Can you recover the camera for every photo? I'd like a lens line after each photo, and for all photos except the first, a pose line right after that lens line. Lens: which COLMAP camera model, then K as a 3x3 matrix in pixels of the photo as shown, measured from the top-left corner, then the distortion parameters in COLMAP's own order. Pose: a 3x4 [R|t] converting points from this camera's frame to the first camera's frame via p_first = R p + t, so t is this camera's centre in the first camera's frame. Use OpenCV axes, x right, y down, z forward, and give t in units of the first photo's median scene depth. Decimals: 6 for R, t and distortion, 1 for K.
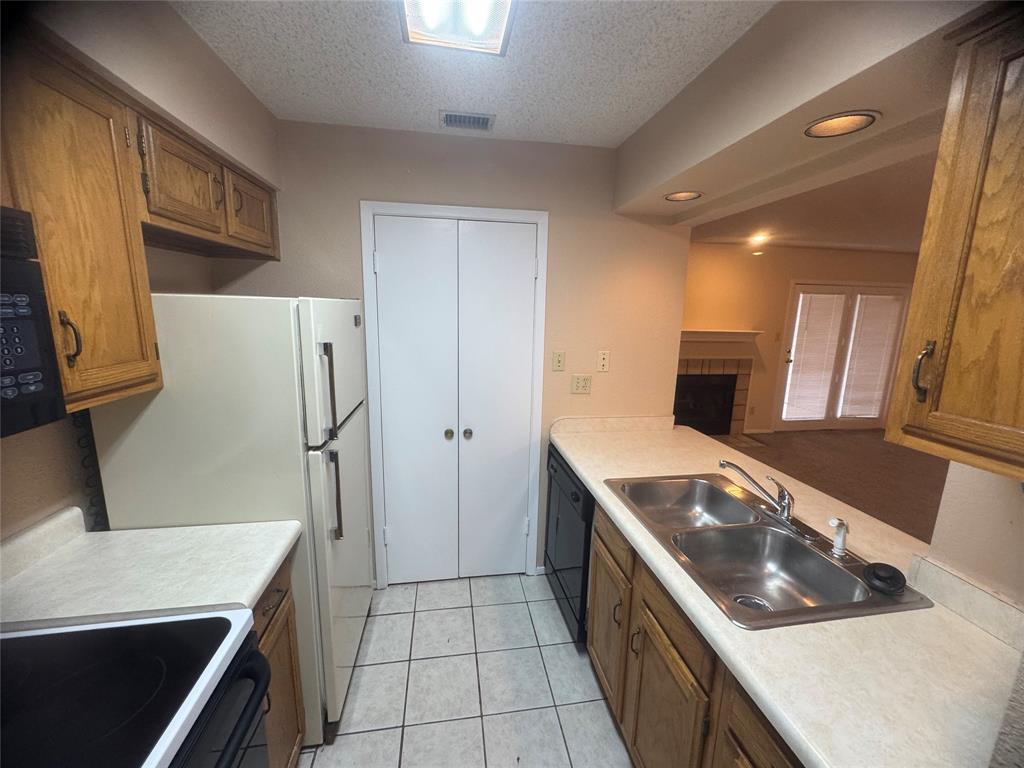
lens RADIAL K [[408.4, 0, 512.7], [0, 408.4, 384.4], [0, 0, 1]] dist [-0.004750, 0.000852]
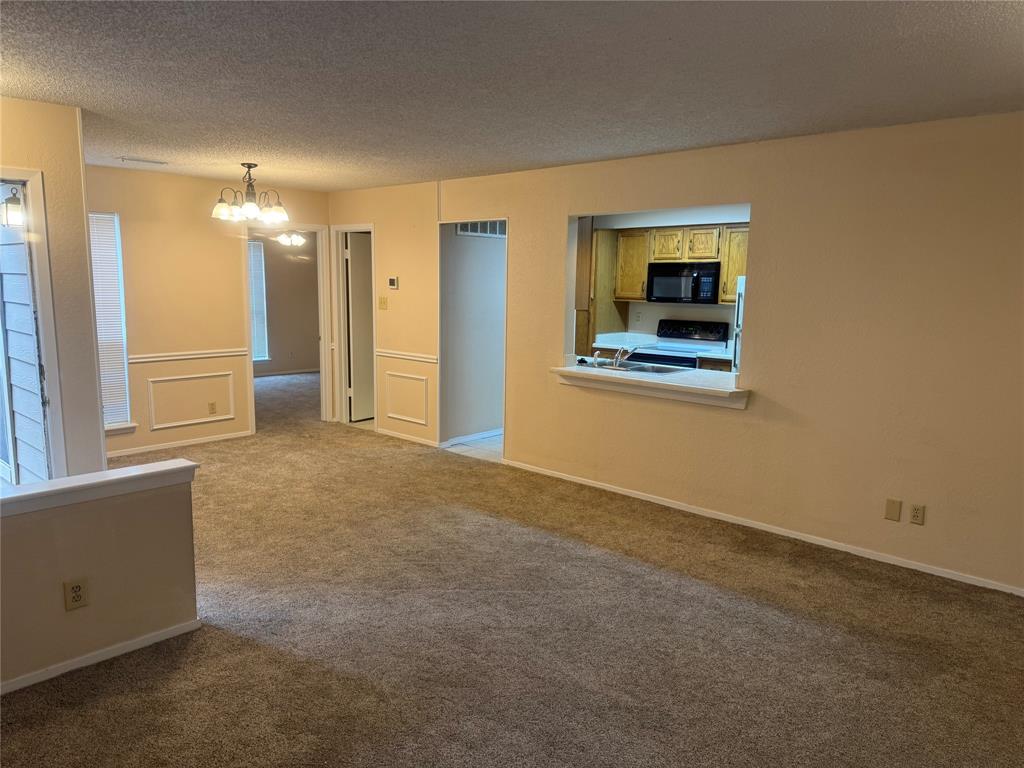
lens RADIAL K [[712.7, 0, 514.1], [0, 712.7, 388.5], [0, 0, 1]] dist [0.045263, -0.023952]
pose [[-0.780883, 0.062884, -0.621504, 2.952301], [-0.147920, 0.948011, 0.281772, -0.486060], [0.606911, 0.311964, -0.730984, 2.955249]]
